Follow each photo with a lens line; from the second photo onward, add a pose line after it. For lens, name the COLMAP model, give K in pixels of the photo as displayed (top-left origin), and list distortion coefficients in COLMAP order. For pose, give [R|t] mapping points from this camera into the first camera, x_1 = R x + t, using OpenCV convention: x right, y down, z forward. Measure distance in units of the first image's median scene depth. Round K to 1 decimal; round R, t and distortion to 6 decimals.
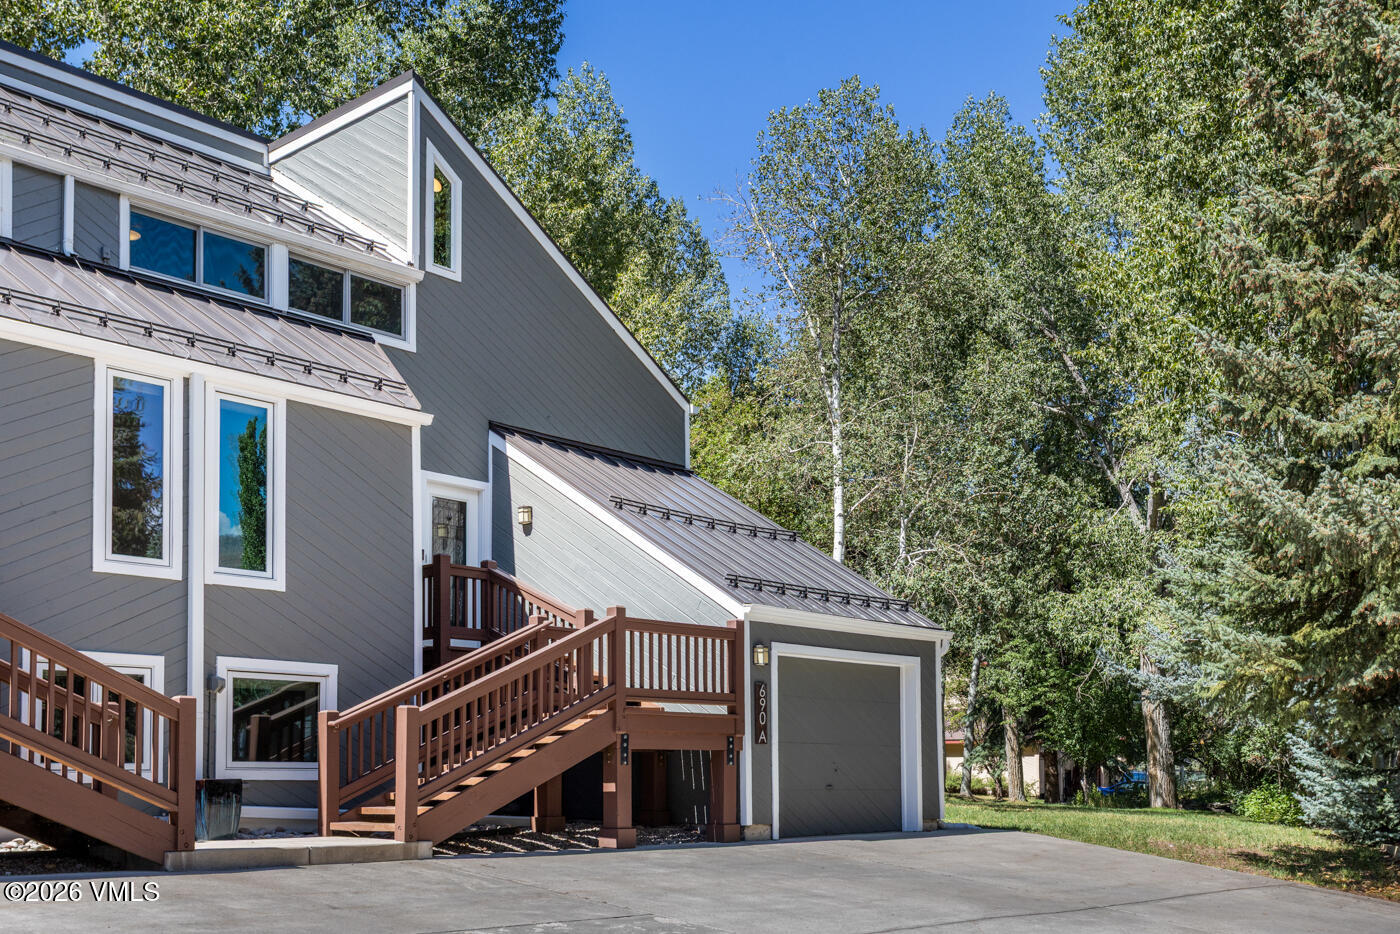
lens RADIAL K [[1356.0, 0, 700.0], [0, 1356.0, 467.0], [0, 0, 1]] dist [-0.001180, 0.089299]
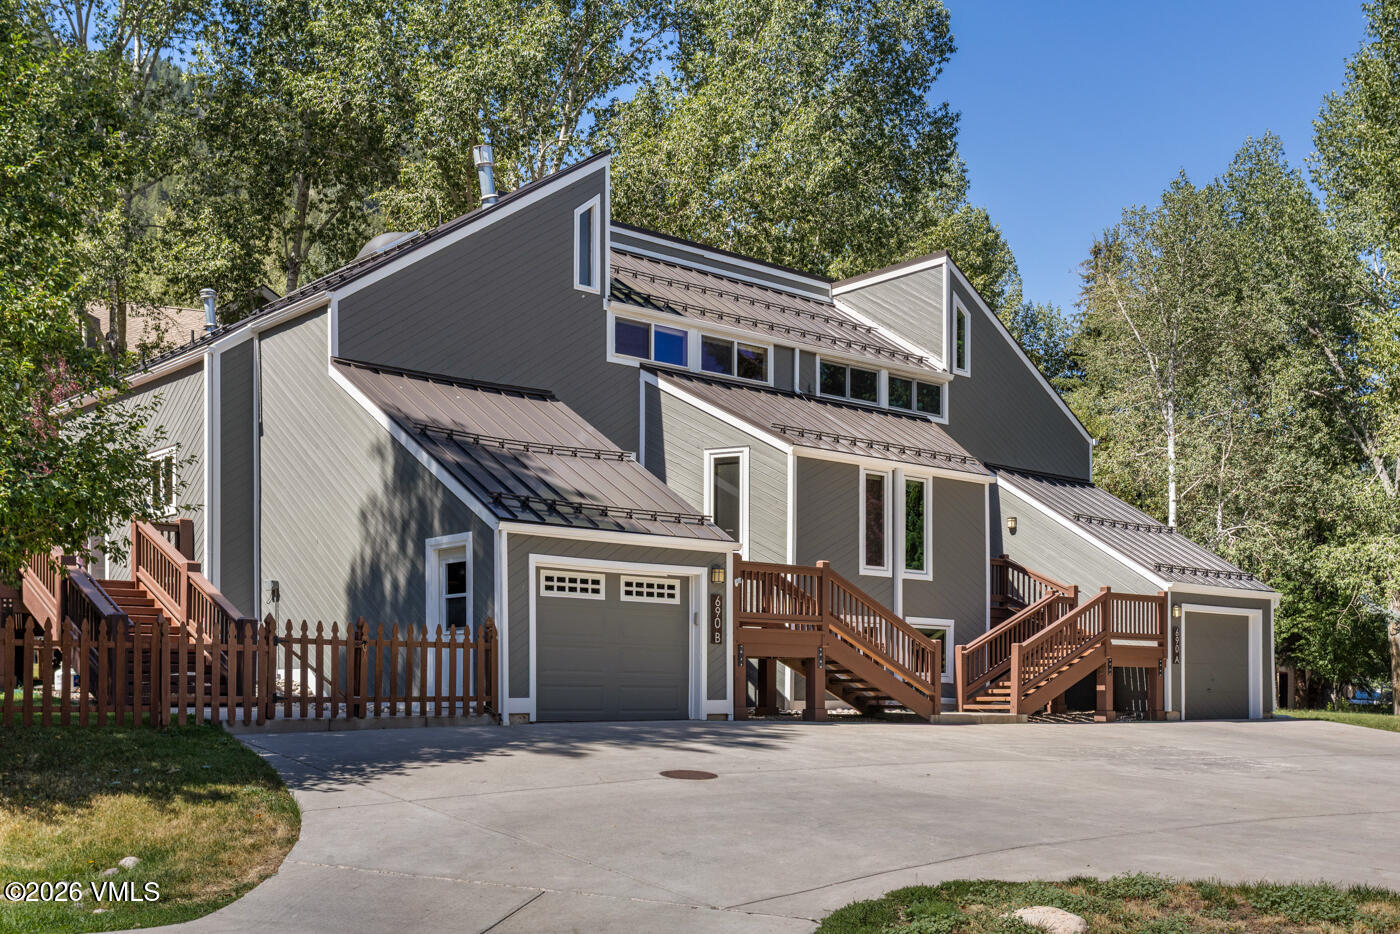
lens RADIAL K [[1523.3, 0, 700.0], [0, 1523.3, 467.0], [0, 0, 1]] dist [-0.024582, 0.194061]
pose [[0.996153, -0.008942, -0.087171, -0.346221], [0.015380, 0.997179, 0.073465, -0.171939], [0.086268, -0.074523, 0.993481, -0.835753]]
